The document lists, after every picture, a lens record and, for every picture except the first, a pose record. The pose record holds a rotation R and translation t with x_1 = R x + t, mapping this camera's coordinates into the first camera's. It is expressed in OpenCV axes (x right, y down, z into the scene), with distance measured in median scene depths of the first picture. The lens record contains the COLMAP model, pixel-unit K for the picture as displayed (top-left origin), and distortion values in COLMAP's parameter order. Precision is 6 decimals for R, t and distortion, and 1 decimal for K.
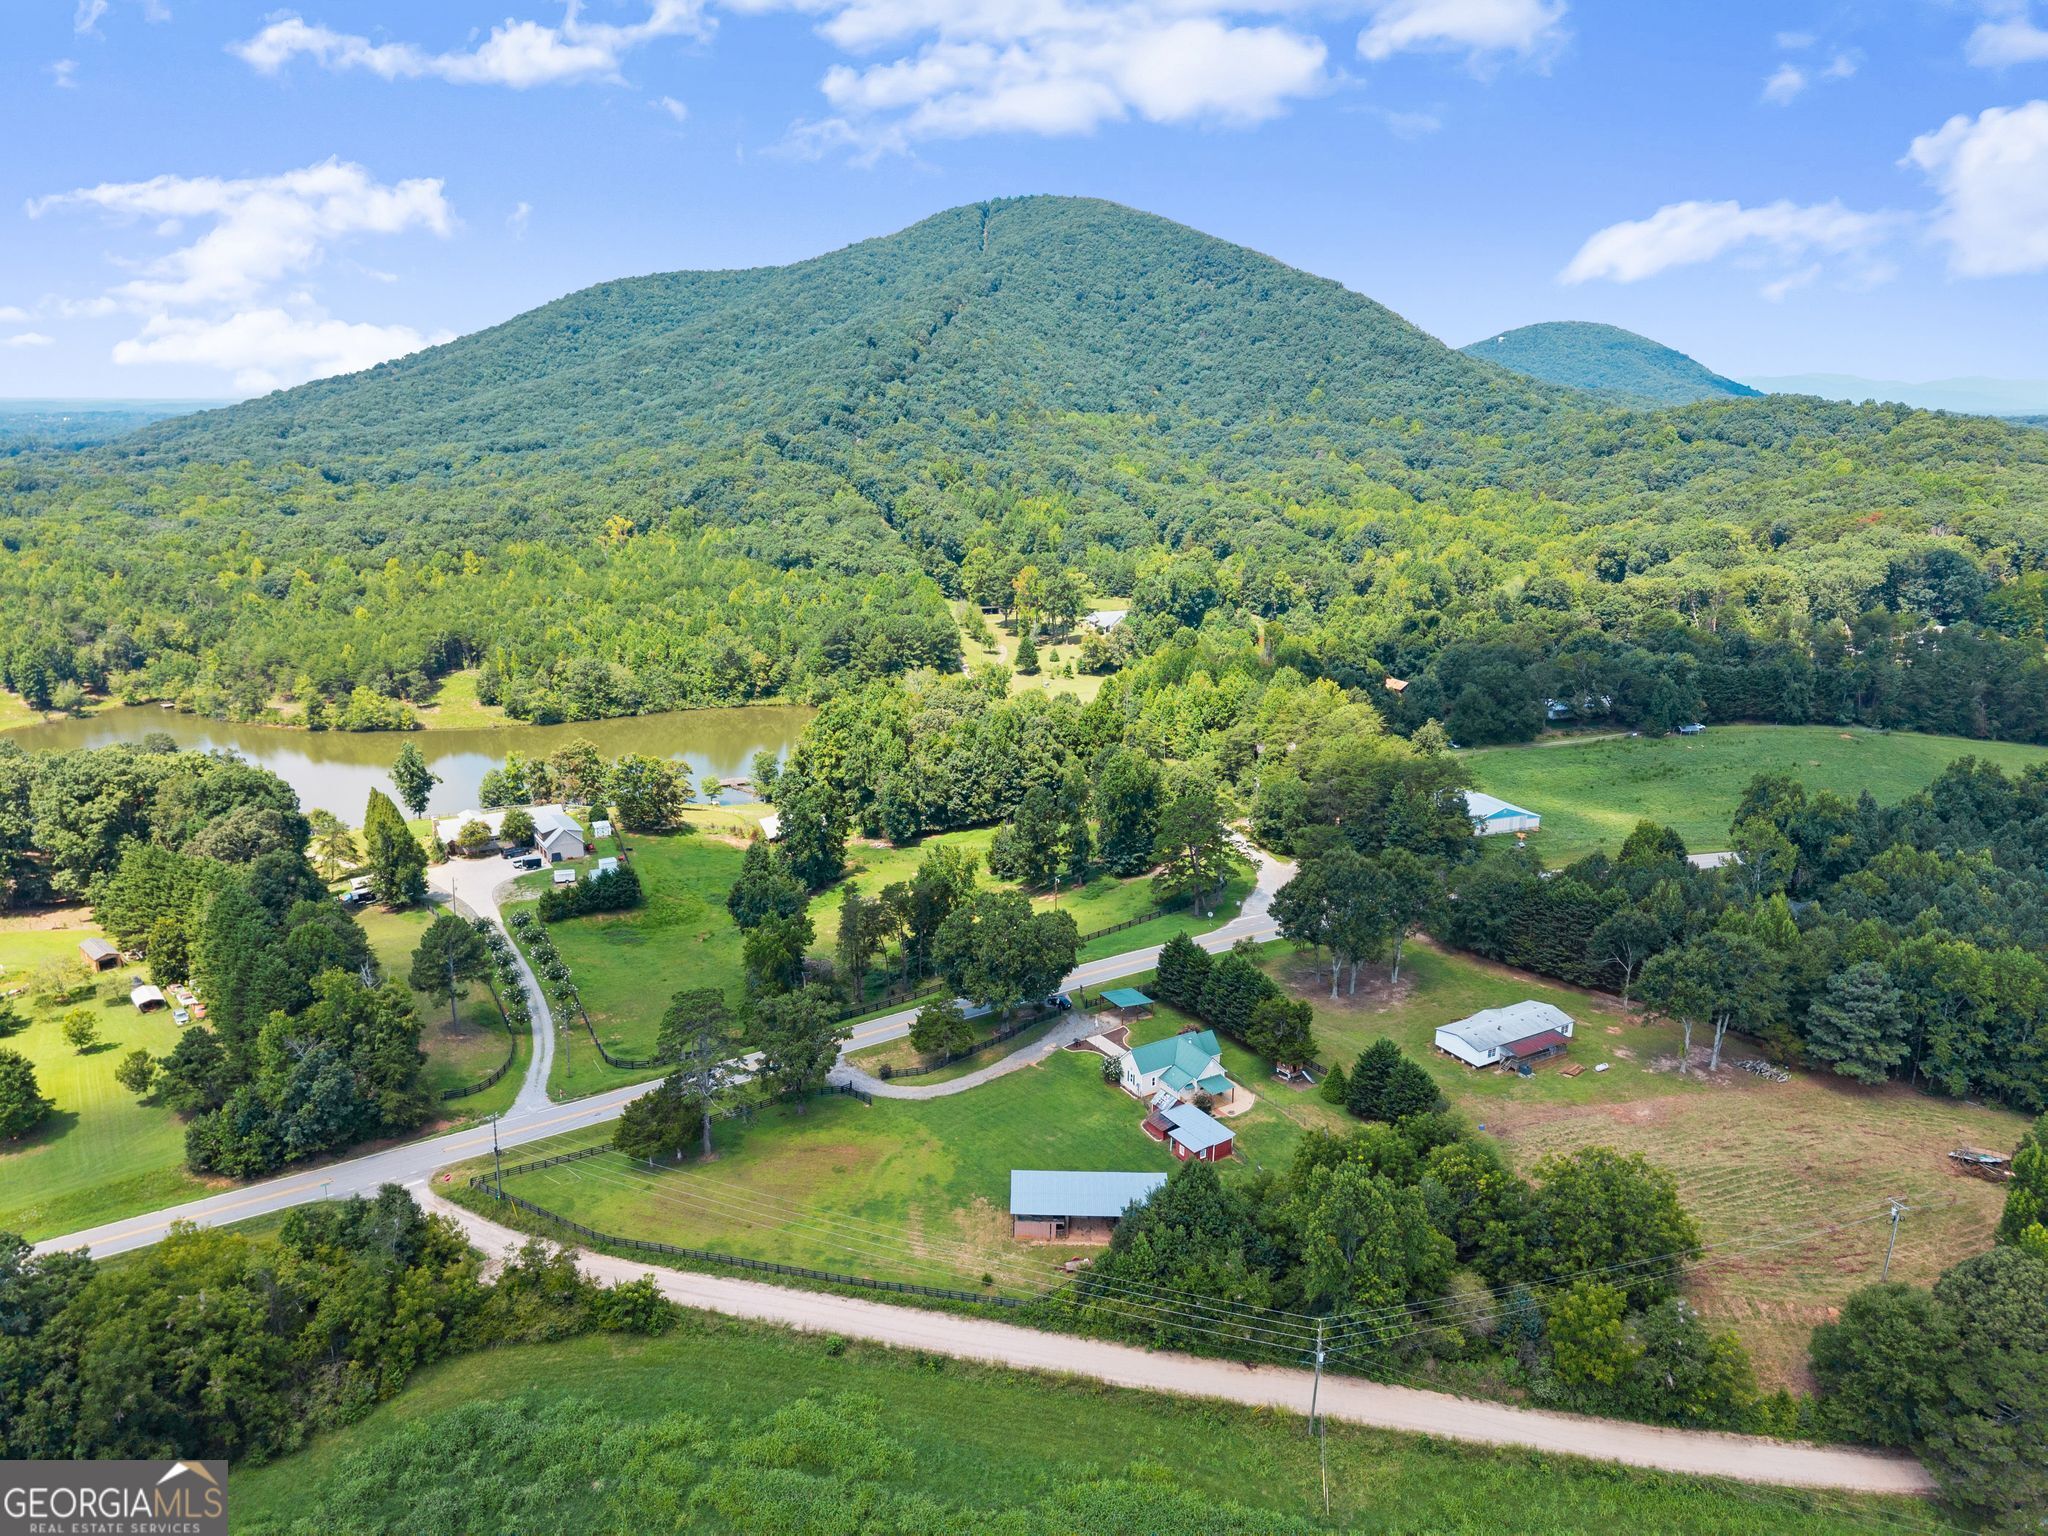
lens RADIAL K [[1377.6, 0, 1024.0], [0, 1377.6, 768.0], [0, 0, 1]] dist [0.011253, -0.002255]
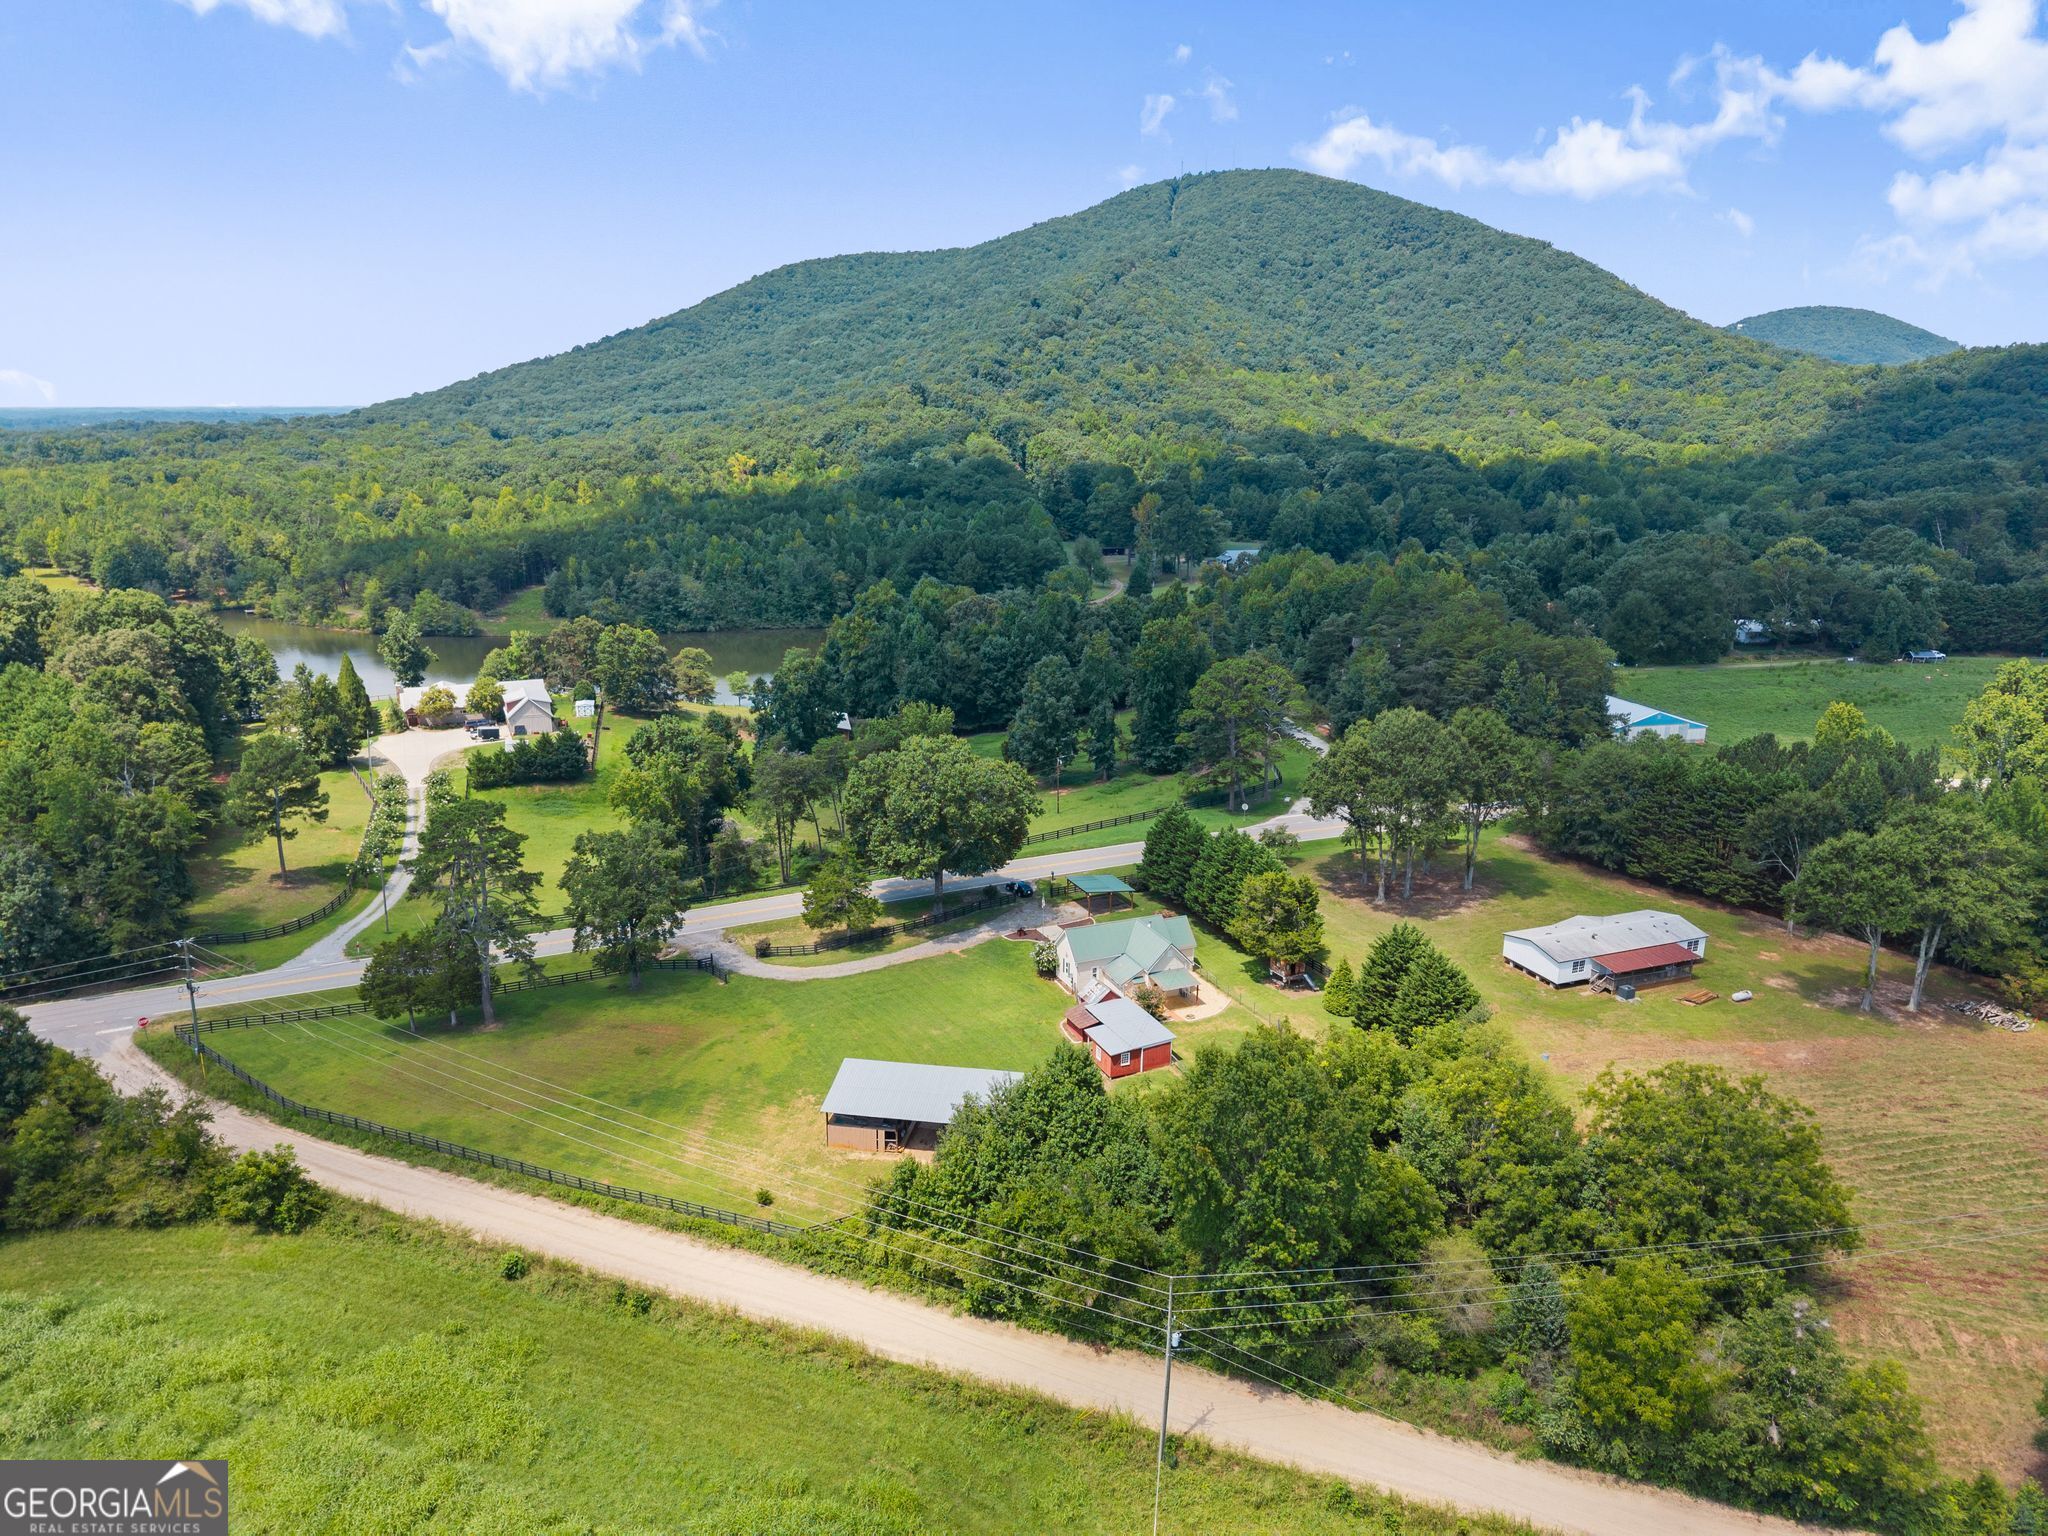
lens RADIAL K [[1377.6, 0, 1024.0], [0, 1377.6, 768.0], [0, 0, 1]] dist [0.011253, -0.002255]
pose [[0.989573, 0.036285, -0.139389, 0.116037], [-0.037358, 0.999289, -0.005084, 0.090959], [0.139105, 0.010238, 0.990225, 0.192980]]
